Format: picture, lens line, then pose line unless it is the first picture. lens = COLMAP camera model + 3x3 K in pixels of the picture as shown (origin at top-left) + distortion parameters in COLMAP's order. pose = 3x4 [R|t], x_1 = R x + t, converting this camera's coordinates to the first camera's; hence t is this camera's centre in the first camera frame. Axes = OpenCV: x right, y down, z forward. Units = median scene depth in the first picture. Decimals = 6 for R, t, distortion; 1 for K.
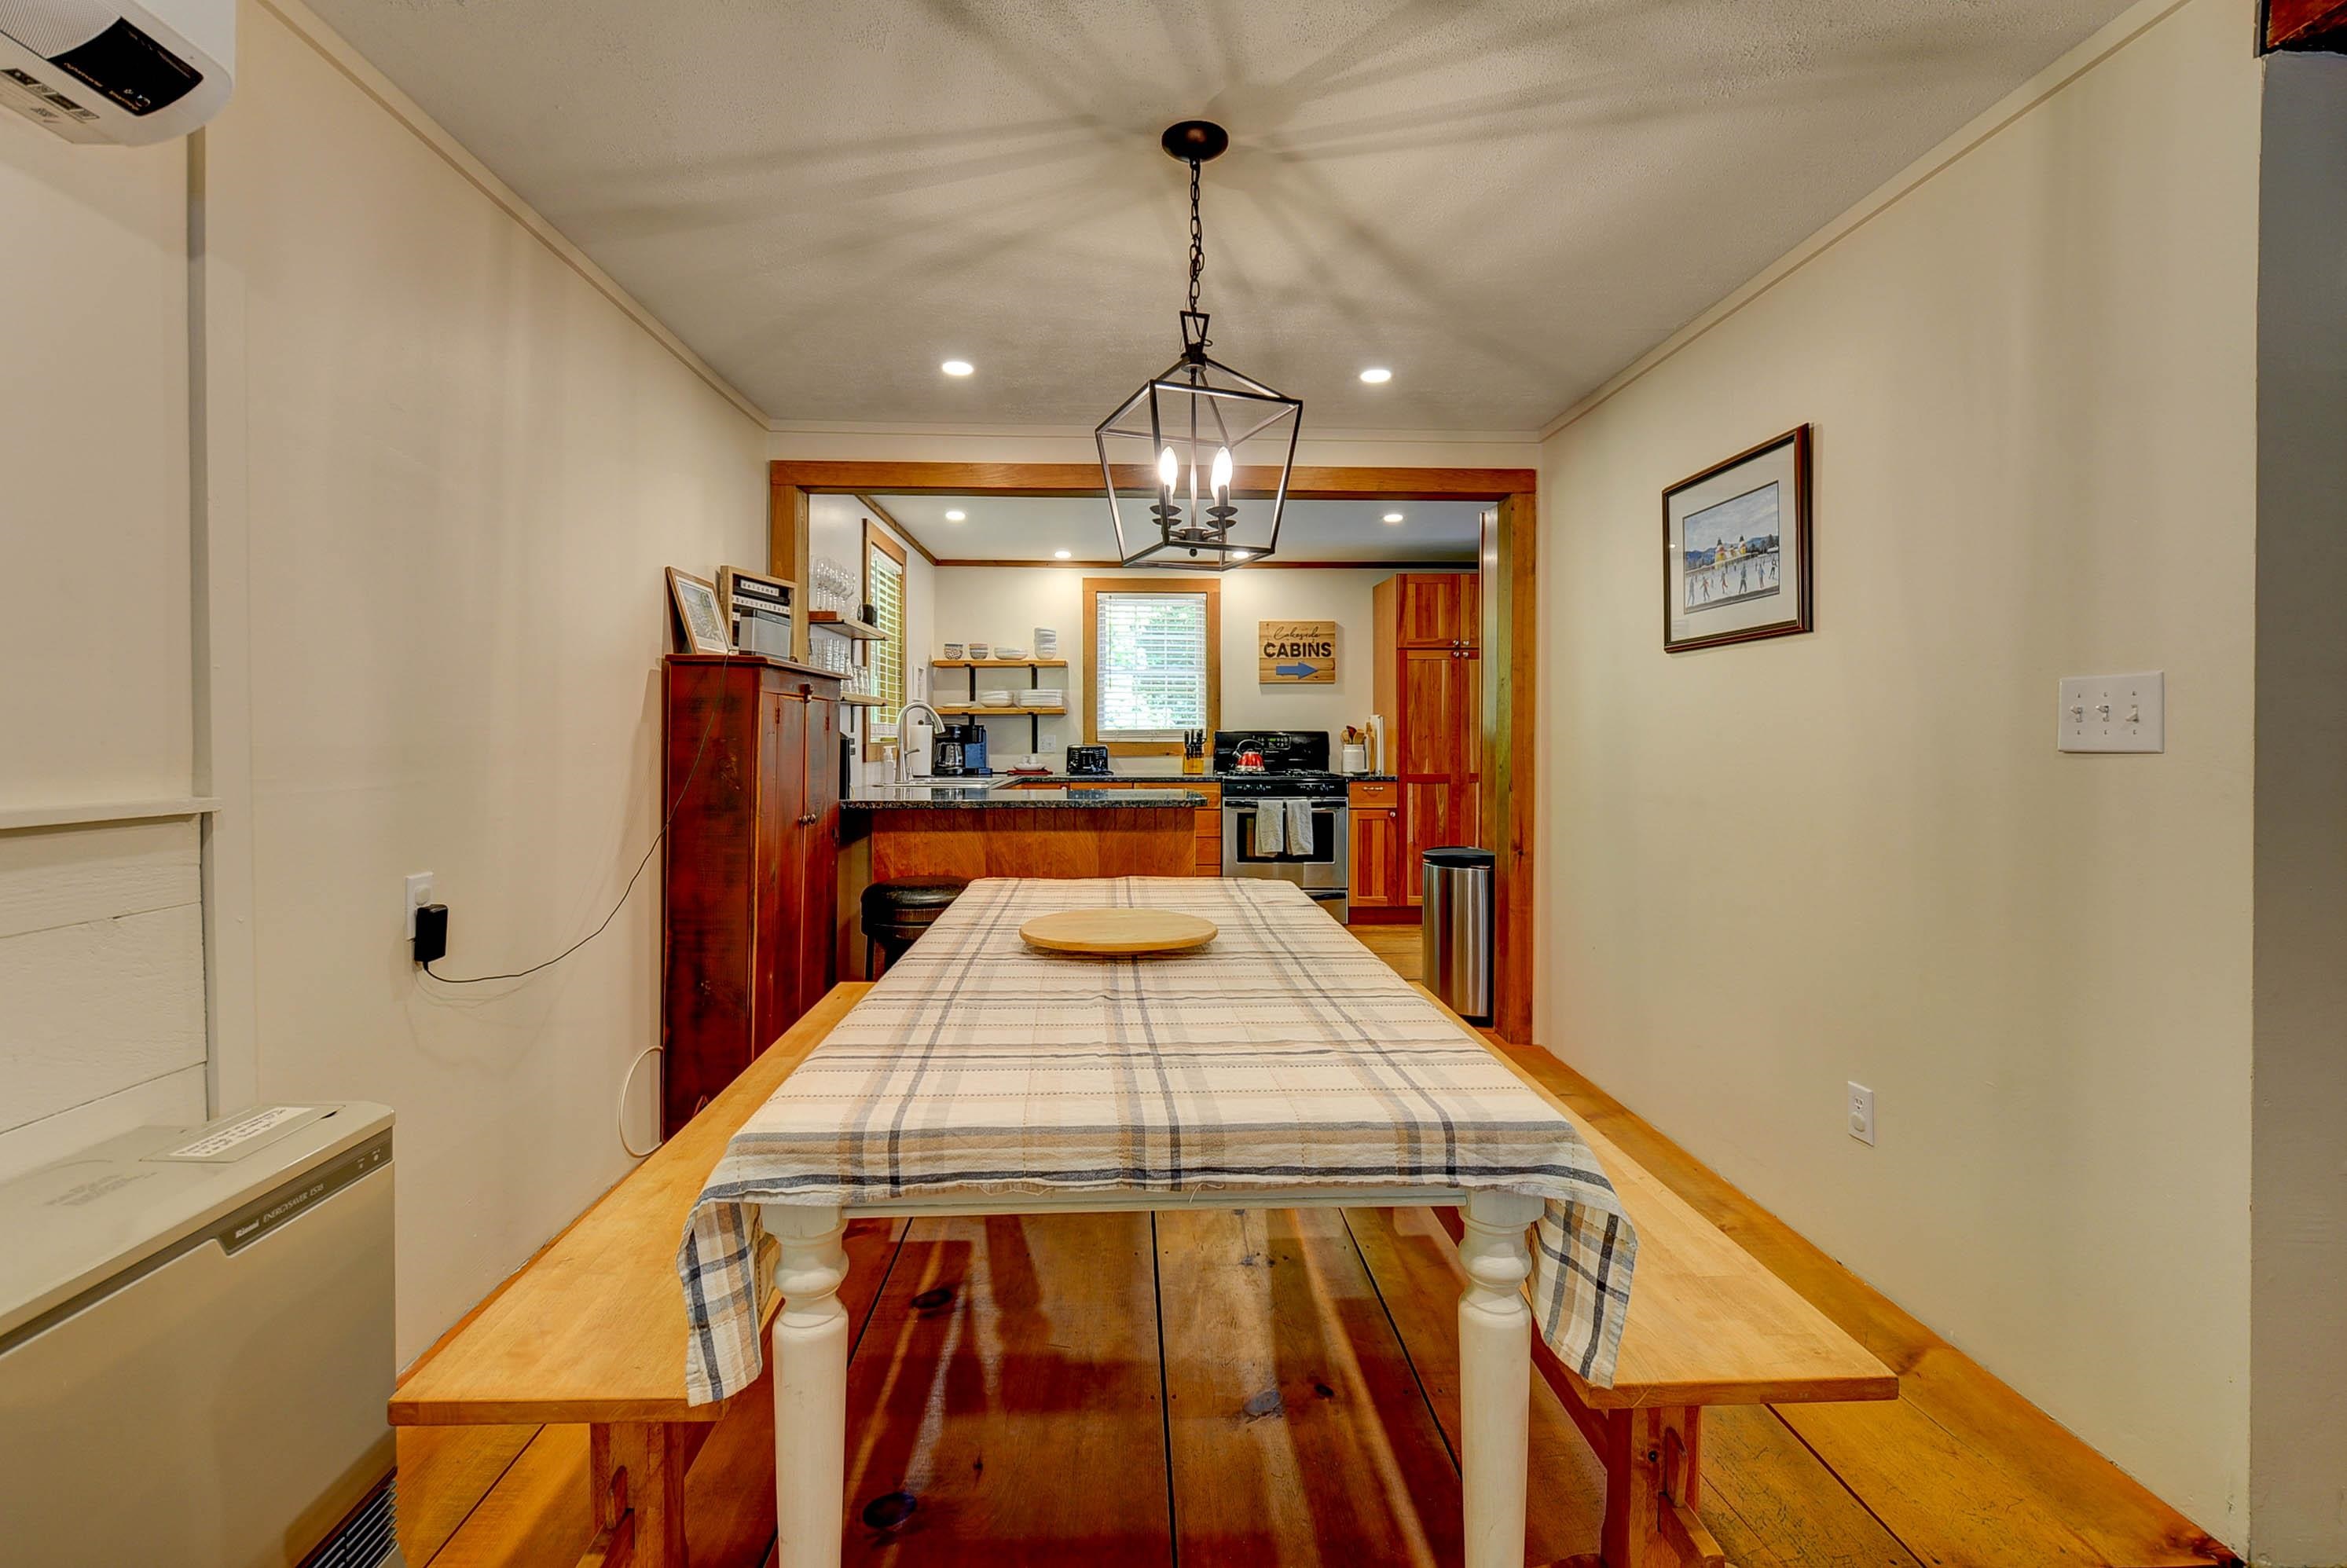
lens RADIAL K [[1044.5, 0, 1173.0], [0, 1044.5, 724.9], [0, 0, 1]] dist [0.004108, -0.005567]
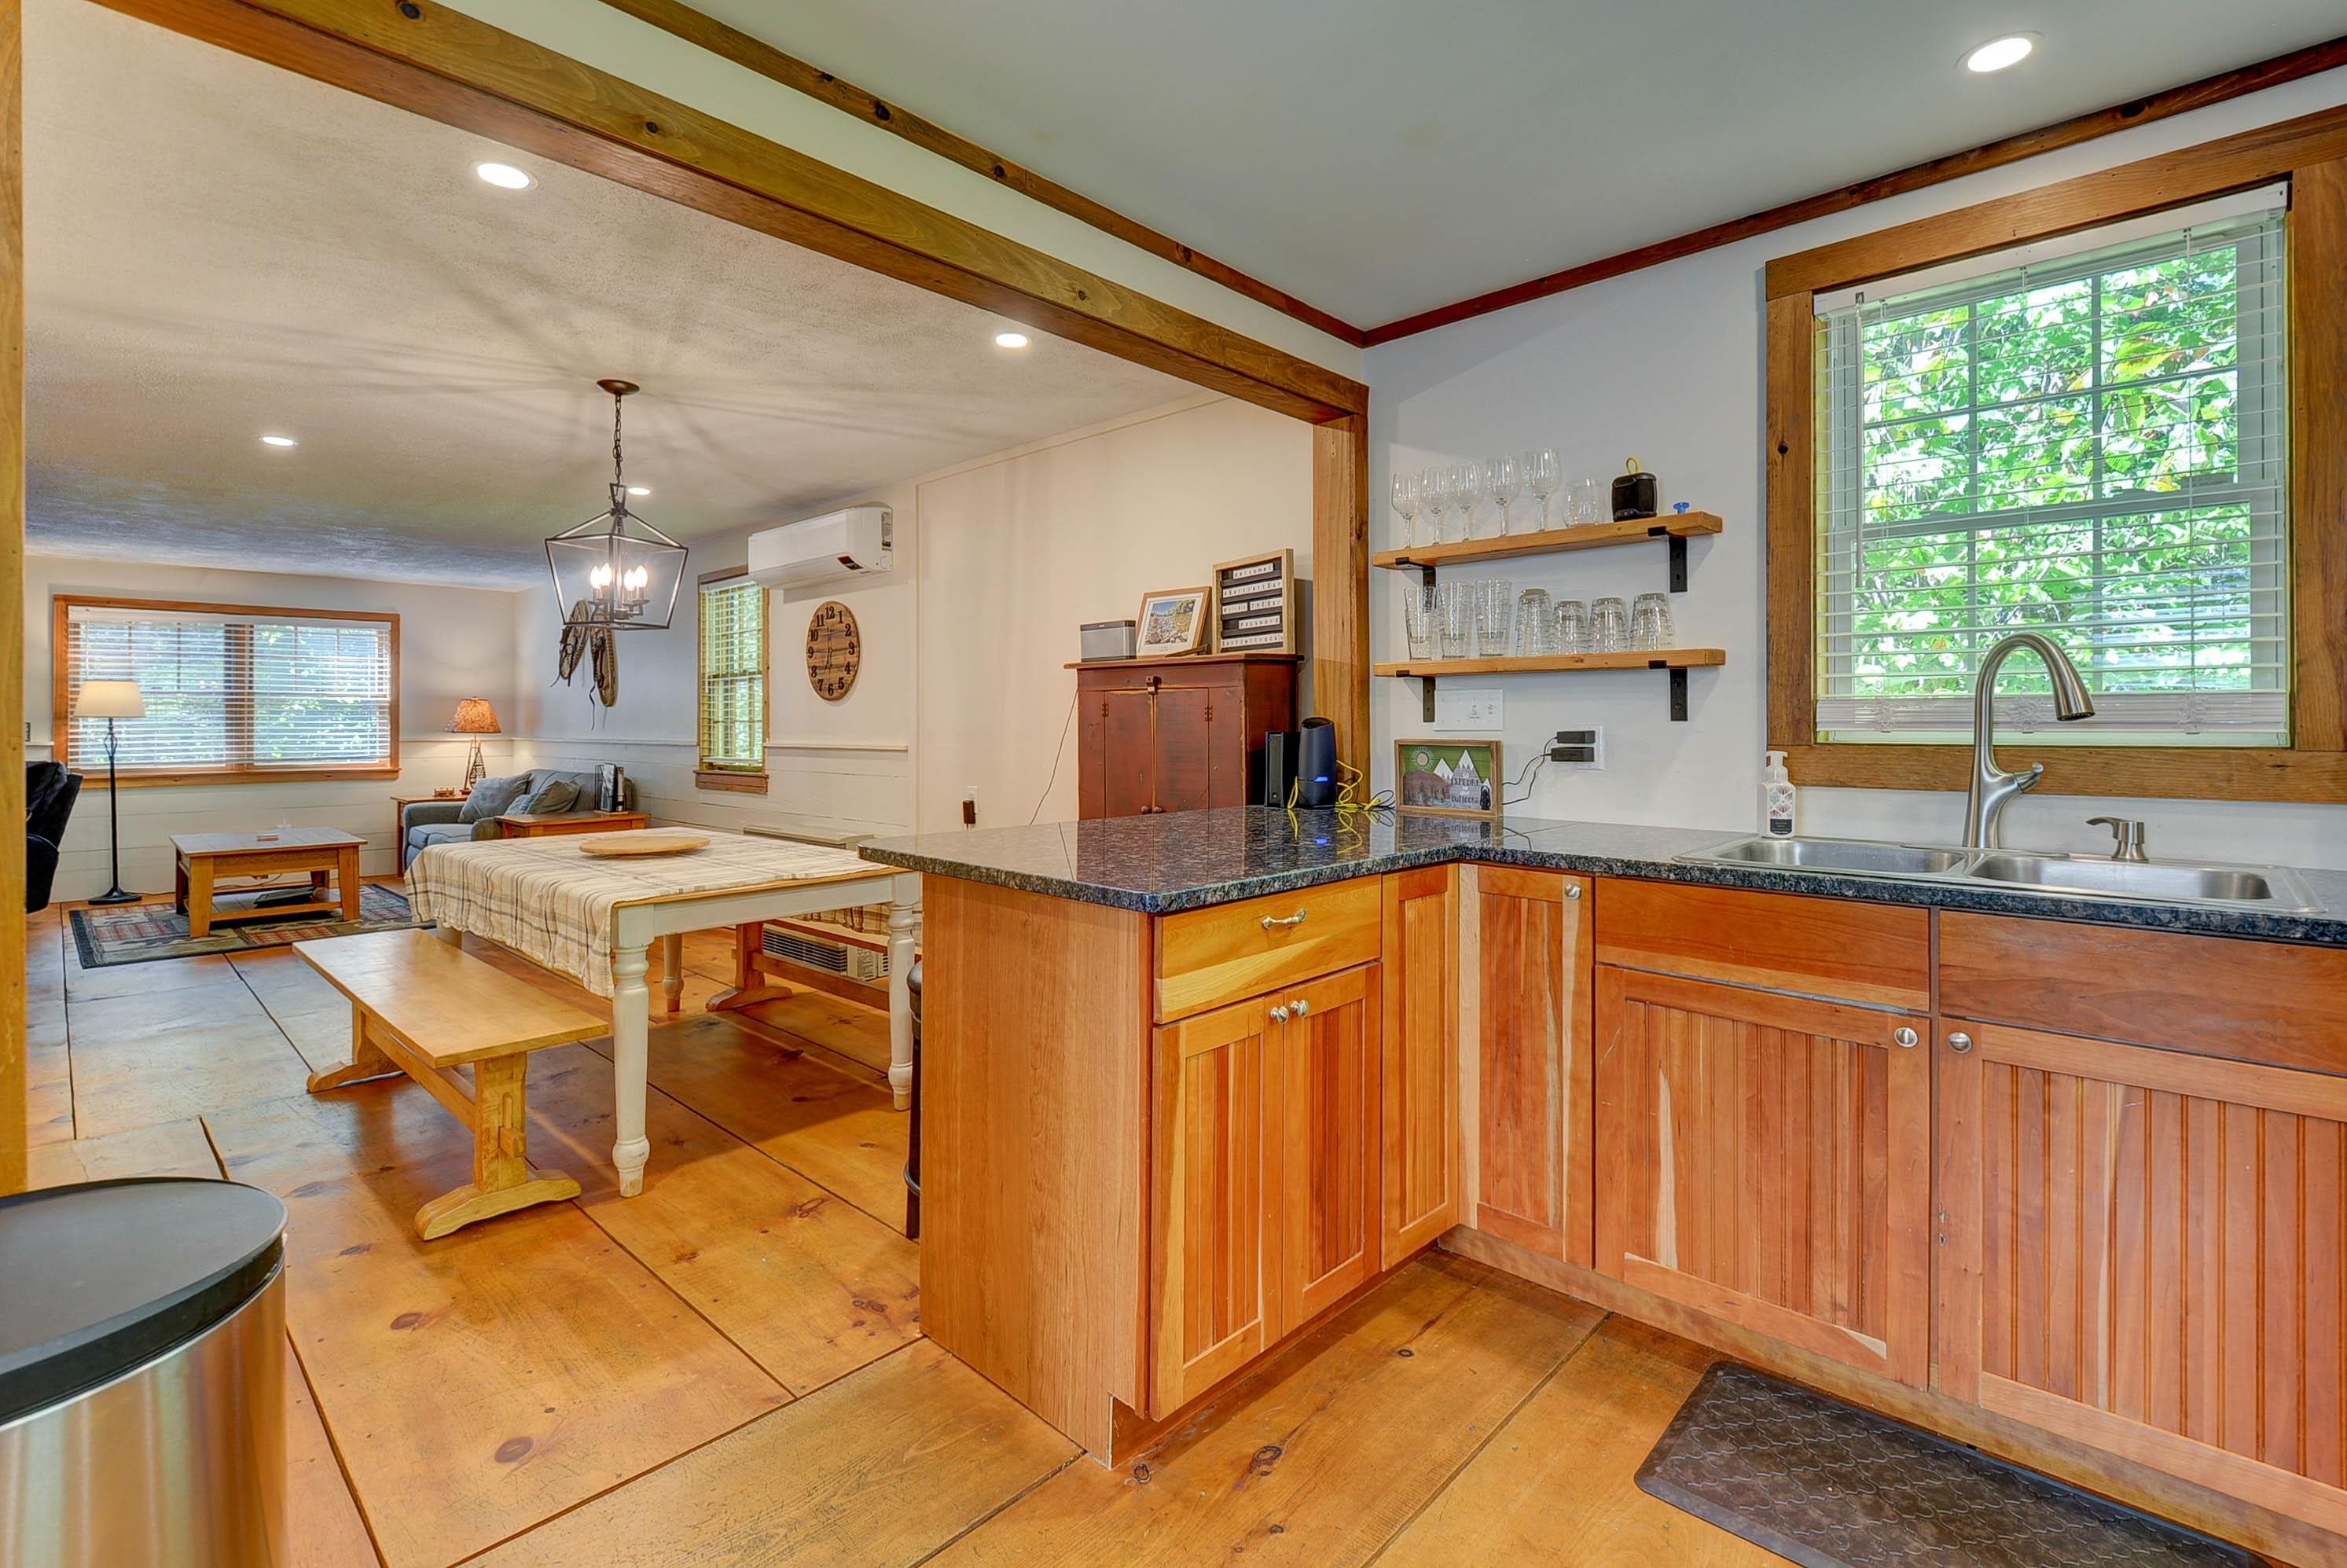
lens RADIAL K [[1061.0, 0, 1167.6], [0, 1061.0, 719.2], [0, 0, 1]] dist [0.007225, -0.006768]
pose [[-0.725423, 0.000045, -0.688304, 0.170601], [0.011215, 0.999868, -0.011754, 0.007182], [0.688212, -0.016246, -0.725327, 0.867624]]
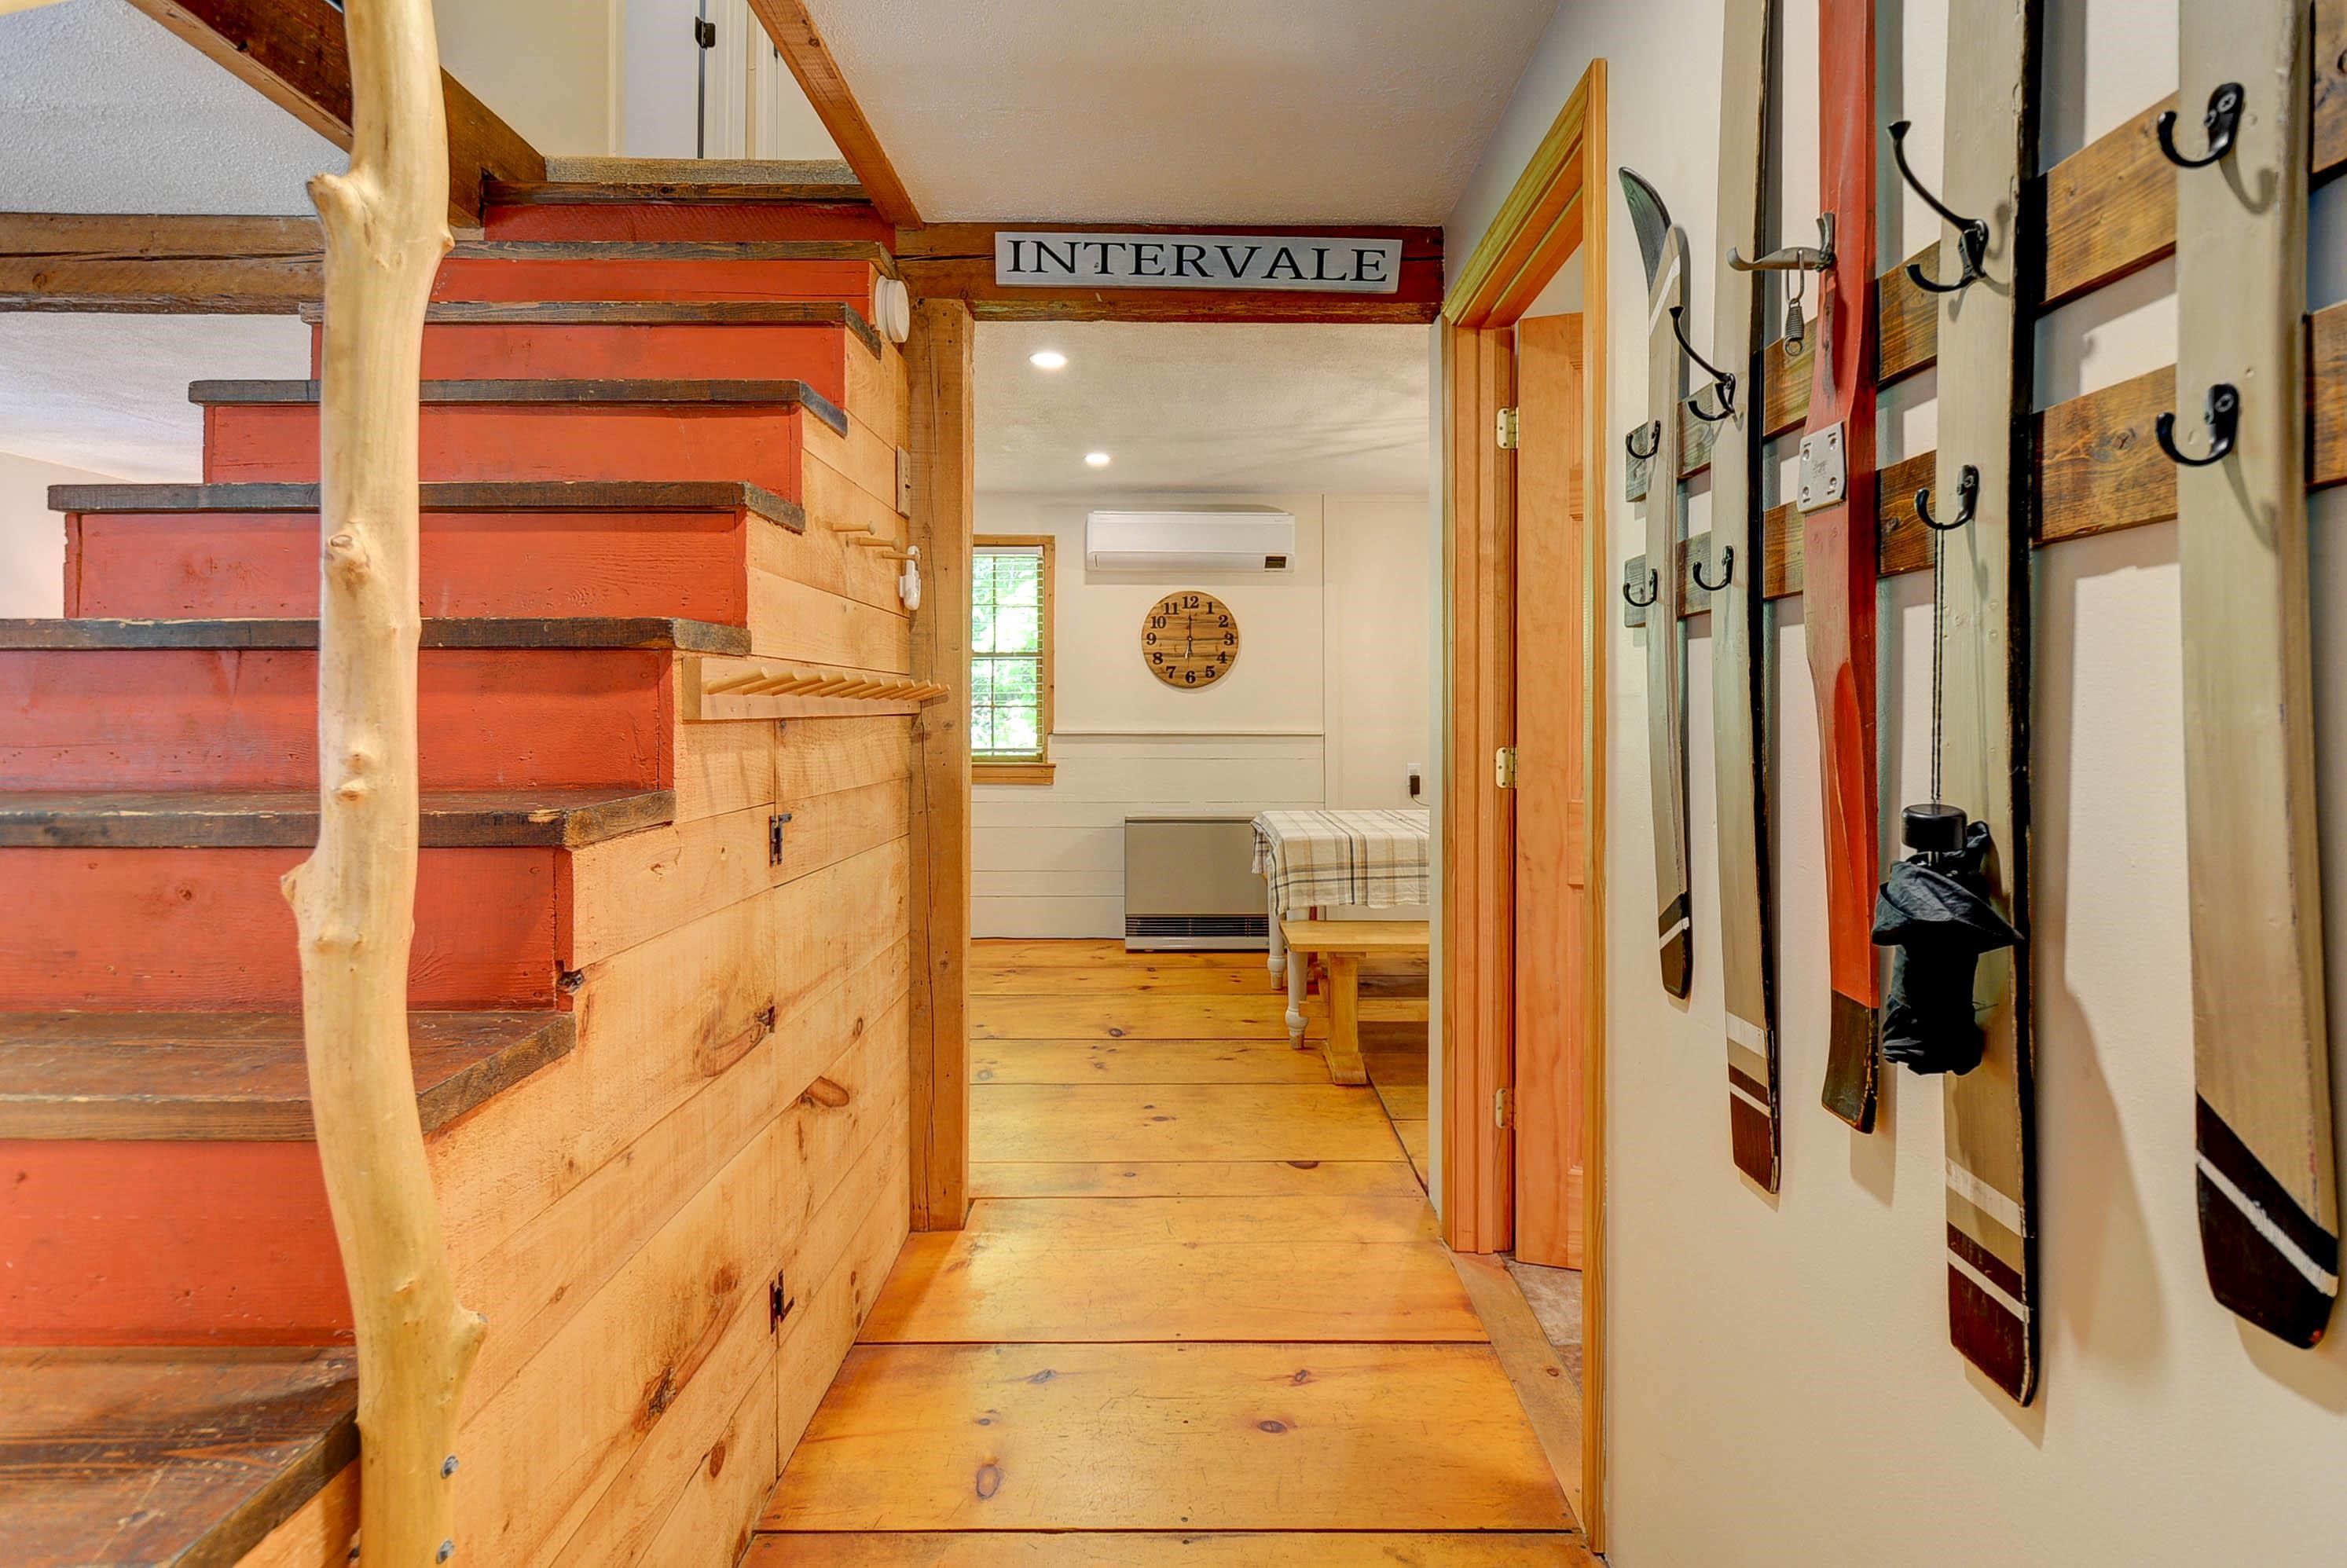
lens RADIAL K [[1046.4, 0, 1215.4], [0, 1046.4, 709.4], [0, 0, 1]] dist [0.000748, -0.006569]
pose [[-0.024563, -0.003585, -0.999692, 0.629770], [0.008236, 0.999959, -0.003788, 0.001839], [0.999664, -0.008327, -0.024532, 0.146891]]
